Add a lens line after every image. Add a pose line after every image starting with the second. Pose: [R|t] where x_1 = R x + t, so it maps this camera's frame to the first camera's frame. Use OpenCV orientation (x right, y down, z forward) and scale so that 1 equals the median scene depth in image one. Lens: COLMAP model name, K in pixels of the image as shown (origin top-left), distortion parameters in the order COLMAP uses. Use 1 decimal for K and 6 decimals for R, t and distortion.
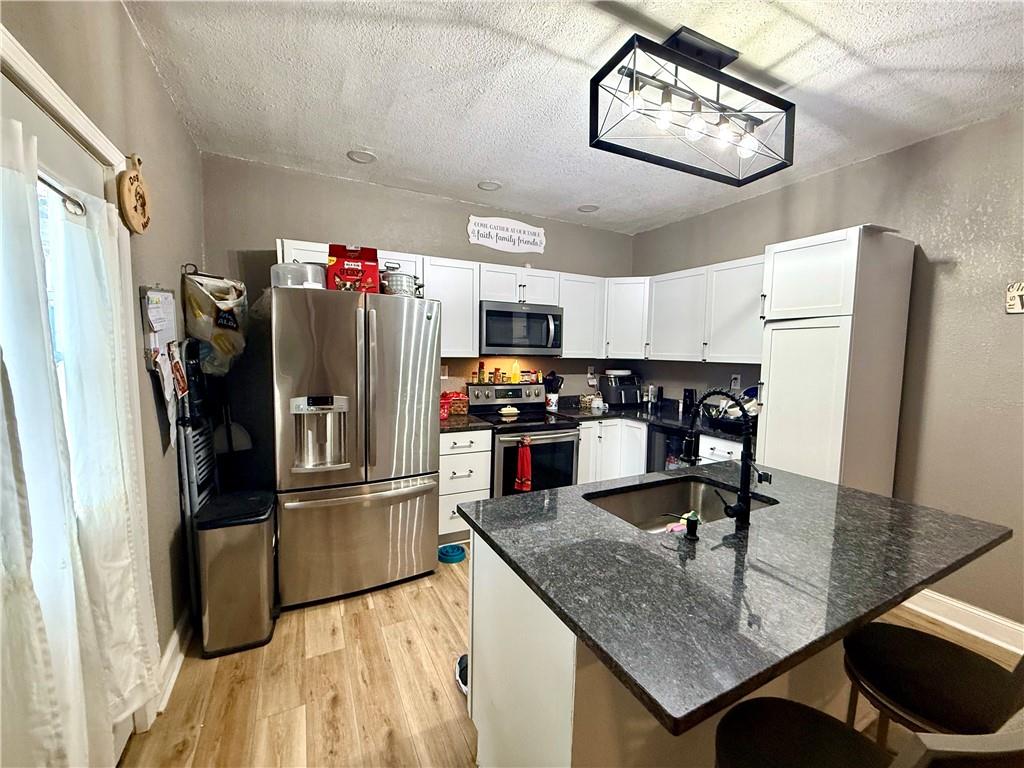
lens RADIAL K [[409.1, 0, 511.8], [0, 409.1, 385.7], [0, 0, 1]] dist [-0.001847, 0.000743]
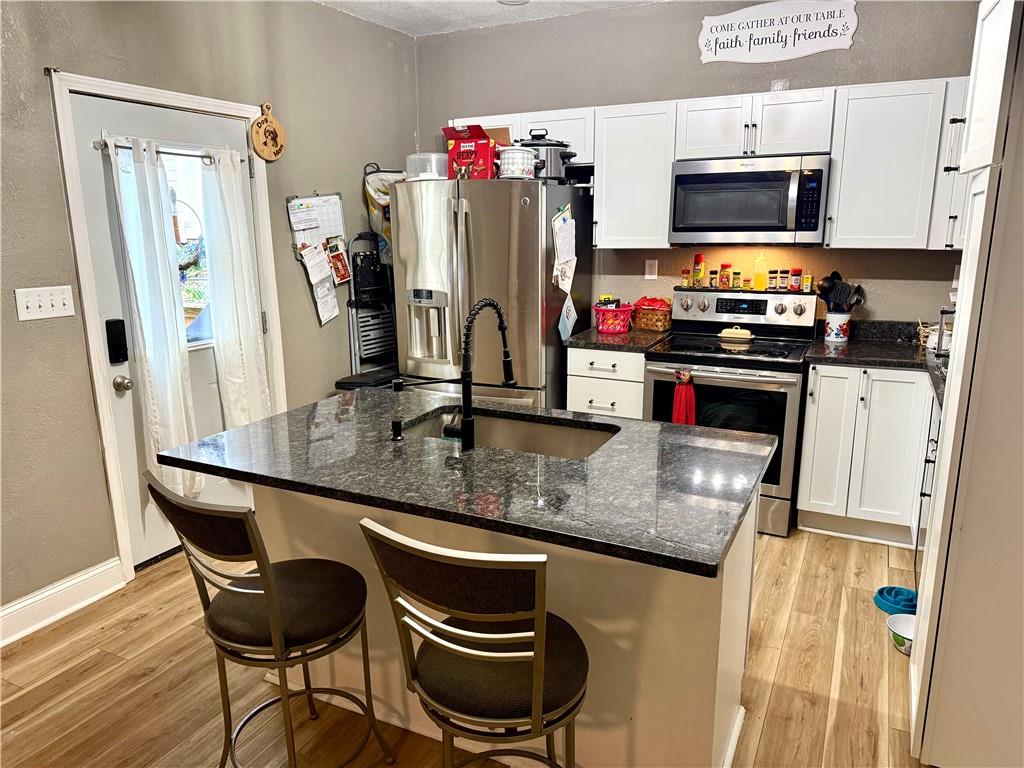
lens RADIAL K [[723.5, 0, 516.2], [0, 723.5, 399.0], [0, 0, 1]] dist [0.040570, -0.043100]
pose [[0.591635, 0.171016, -0.787859, 0.762433], [-0.048737, 0.983042, 0.176784, -0.023607], [0.804732, -0.066194, 0.589937, 0.066912]]
